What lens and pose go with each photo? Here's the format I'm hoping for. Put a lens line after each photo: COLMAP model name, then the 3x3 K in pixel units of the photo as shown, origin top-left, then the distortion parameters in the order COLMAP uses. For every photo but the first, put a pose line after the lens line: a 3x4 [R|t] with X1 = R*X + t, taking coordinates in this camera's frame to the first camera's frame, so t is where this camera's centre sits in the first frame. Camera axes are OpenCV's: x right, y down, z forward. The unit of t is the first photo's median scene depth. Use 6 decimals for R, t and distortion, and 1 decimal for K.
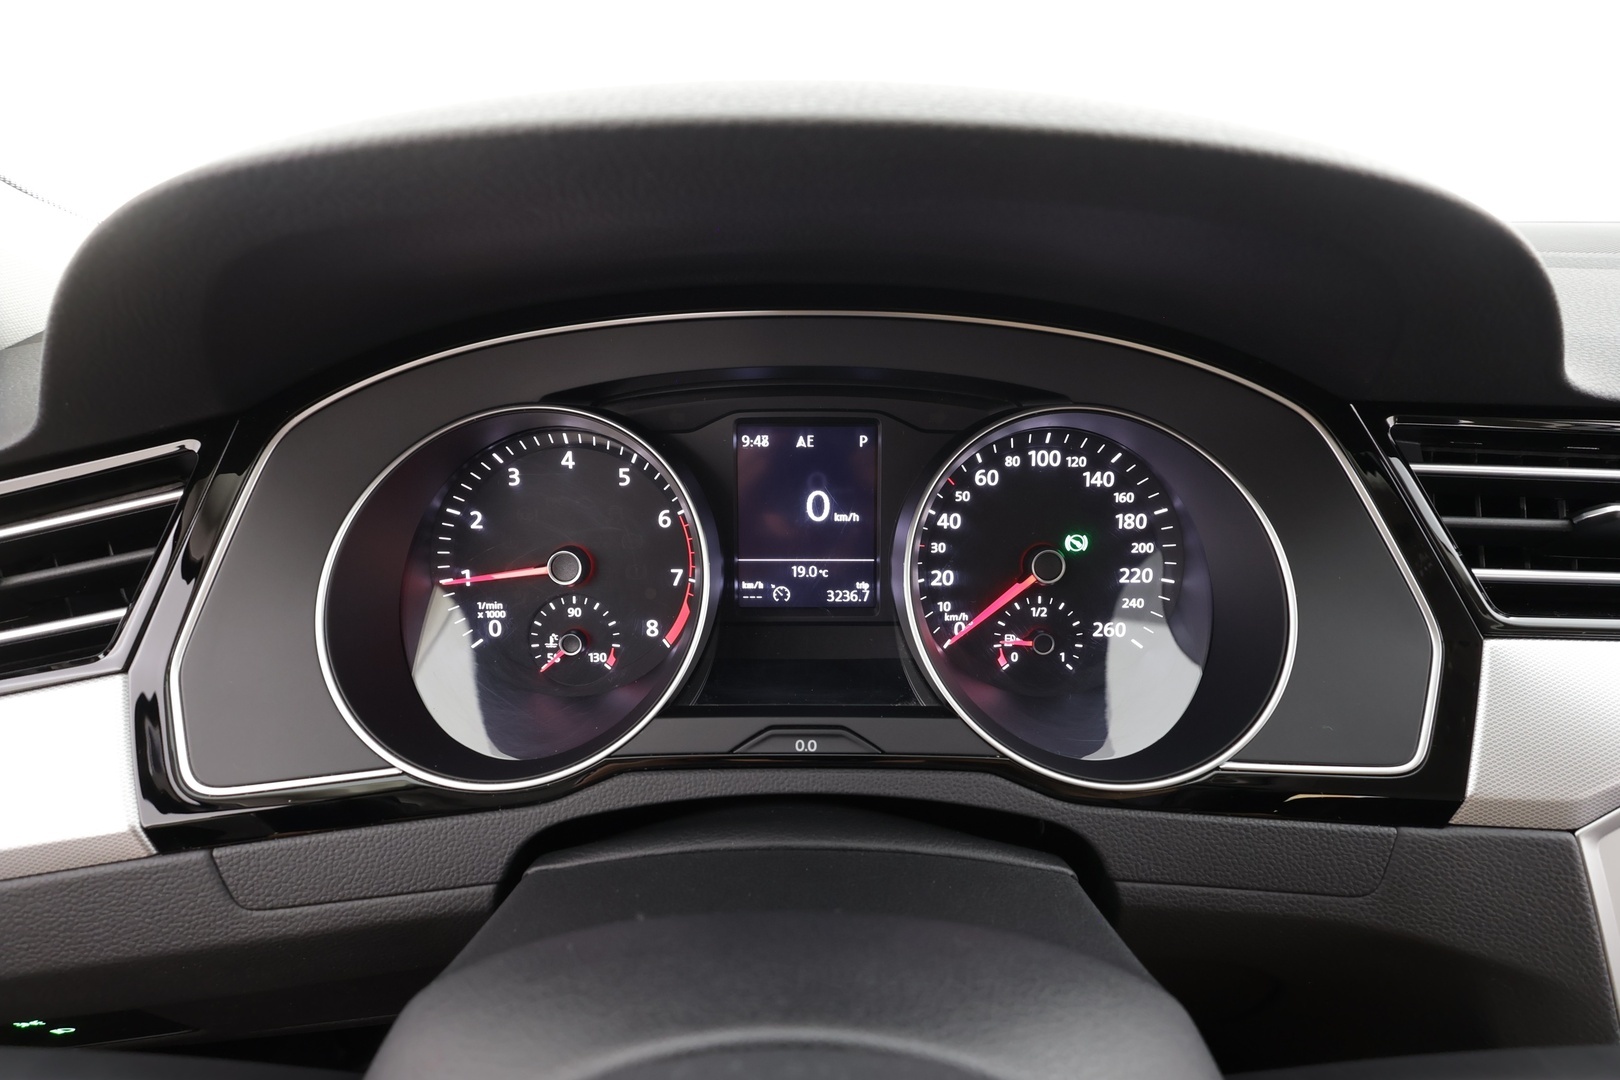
lens RADIAL K [[744.4, 0, 815.1], [0, 744.4, 547.1], [0, 0, 1]] dist [-0.003896, 0.001812]
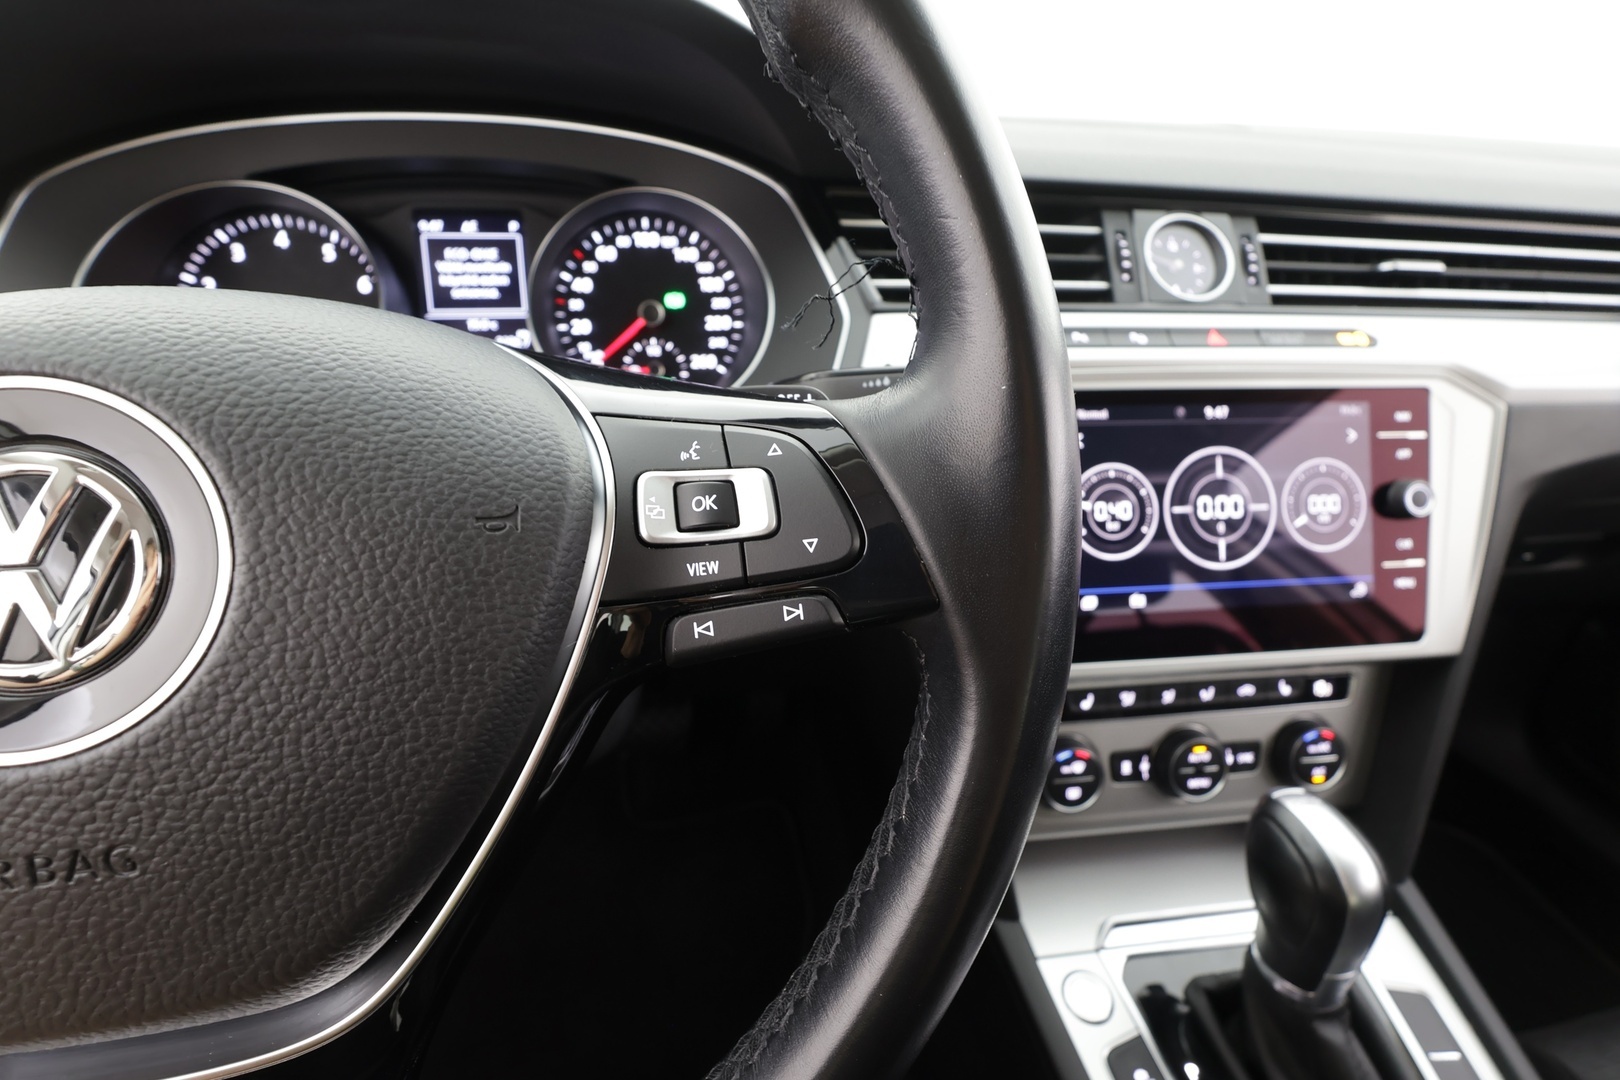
lens RADIAL K [[744.4, 0, 809.3], [0, 744.4, 545.0], [0, 0, 1]] dist [-0.003896, 0.001812]
pose [[0.983587, -0.061044, 0.169797, 0.336668], [0.055521, 0.997768, 0.037092, 0.431885], [-0.171682, -0.027056, 0.984781, -0.482798]]
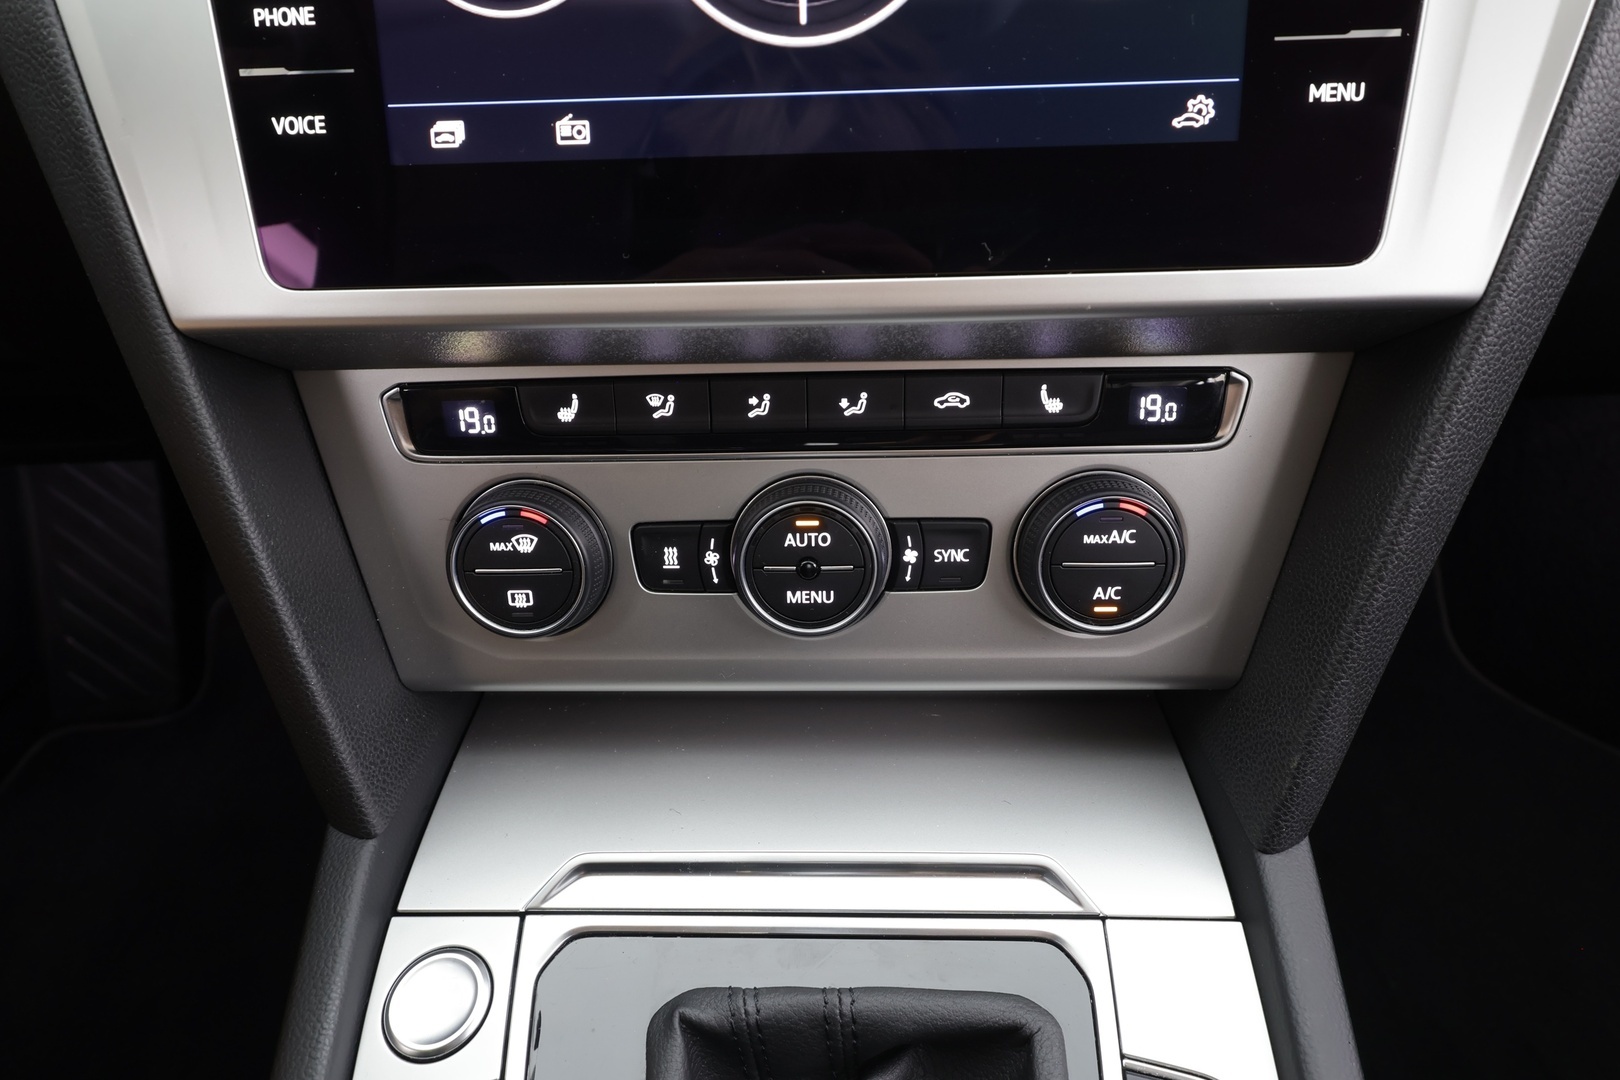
lens RADIAL K [[910.9, 0, 811.0], [0, 910.9, 536.0], [0, 0, 1]] dist [0.003281, 0.003891]
pose [[0.999233, -0.038811, -0.005182, 1.275090], [0.039074, 0.979823, 0.196013, 0.769307], [-0.002530, -0.196065, 0.980588, 0.008715]]
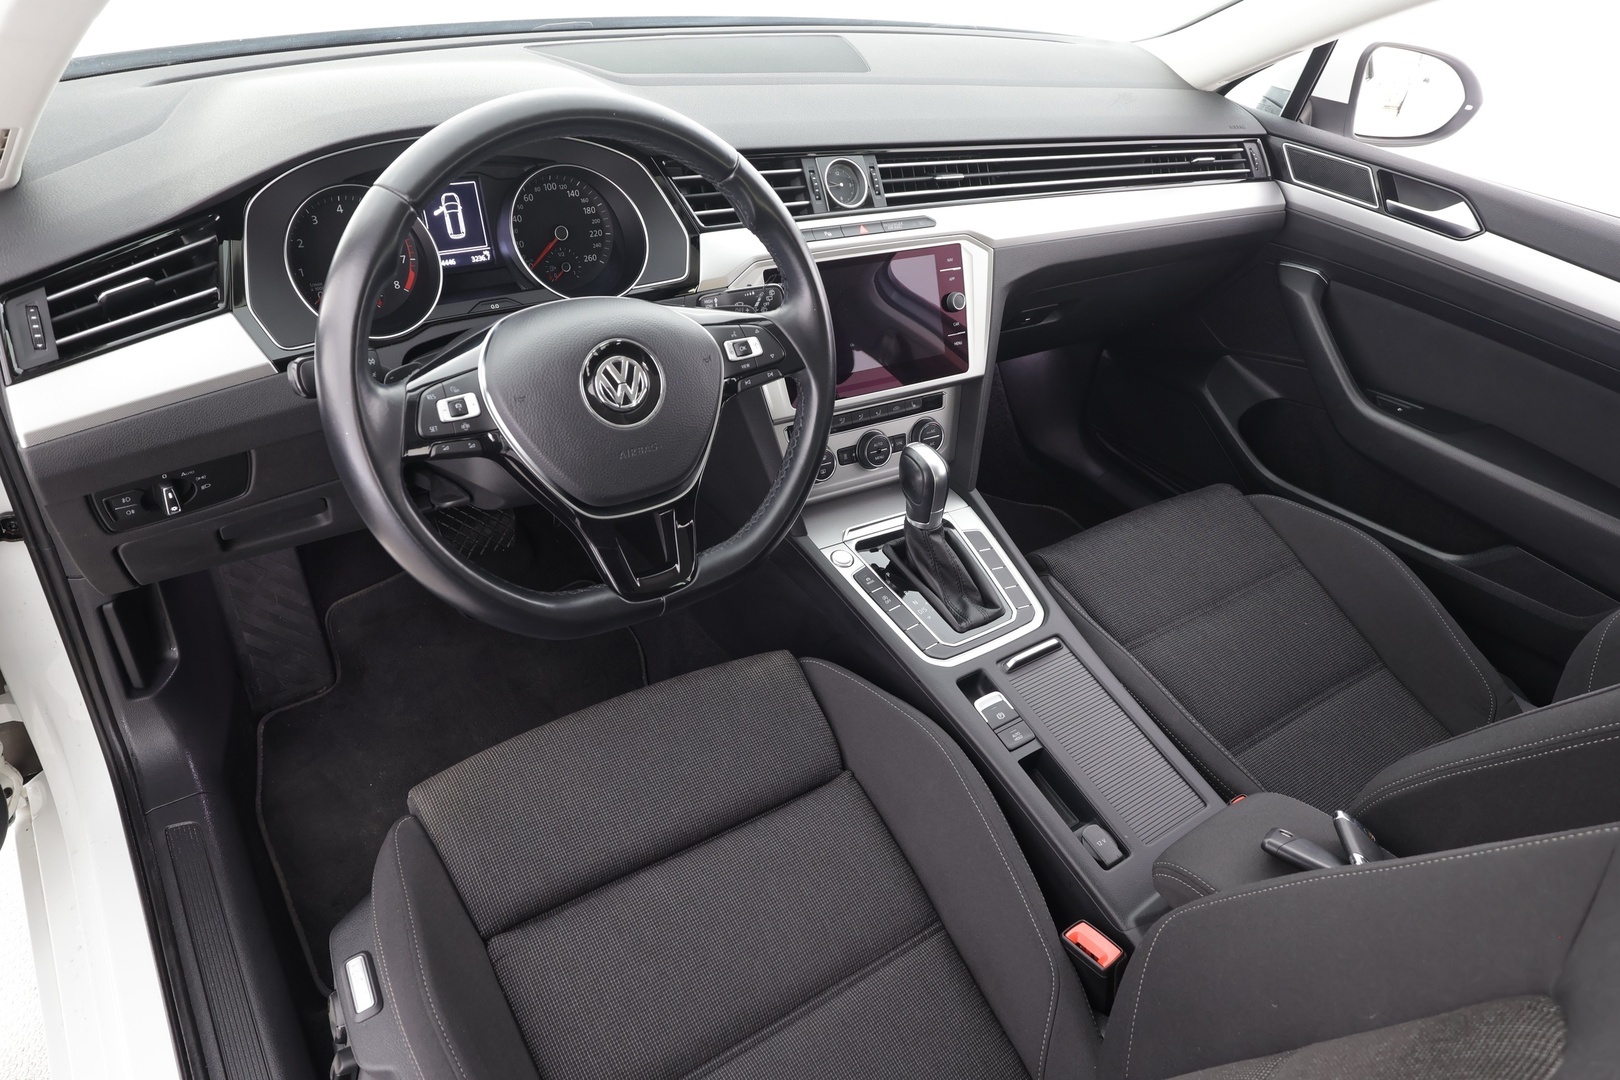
lens RADIAL K [[1042.3, 0, 808.6], [0, 1042.3, 541.9], [0, 0, 1]] dist [-0.001079, 0.006567]
pose [[0.818755, -0.269231, 0.507105, -1.001728], [0.152223, 0.953421, 0.260414, 0.219460], [-0.553596, -0.136022, 0.821602, -2.330175]]
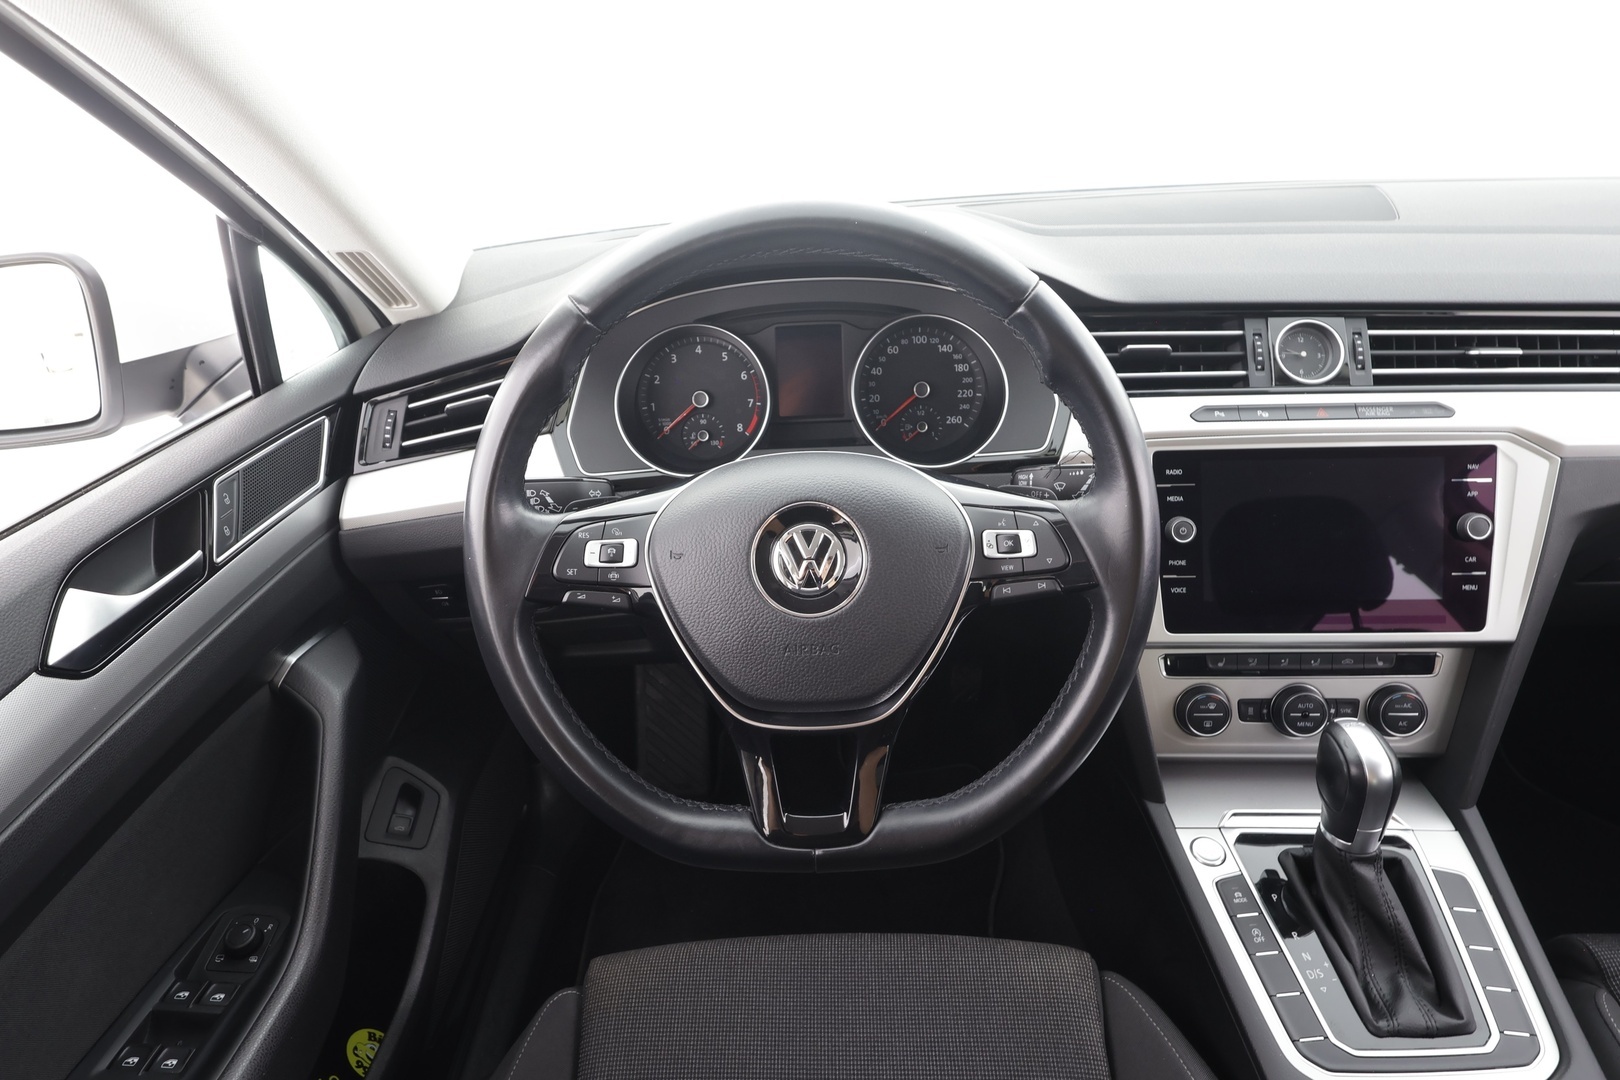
lens RADIAL K [[912.3, 0, 804.9], [0, 912.3, 540.1], [0, 0, 1]] dist [0.004741, -0.000633]
pose [[0.999094, -0.036656, -0.021617, 0.013289], [0.037706, 0.998020, 0.050350, 0.312483], [0.019728, -0.051120, 0.998498, -1.665115]]
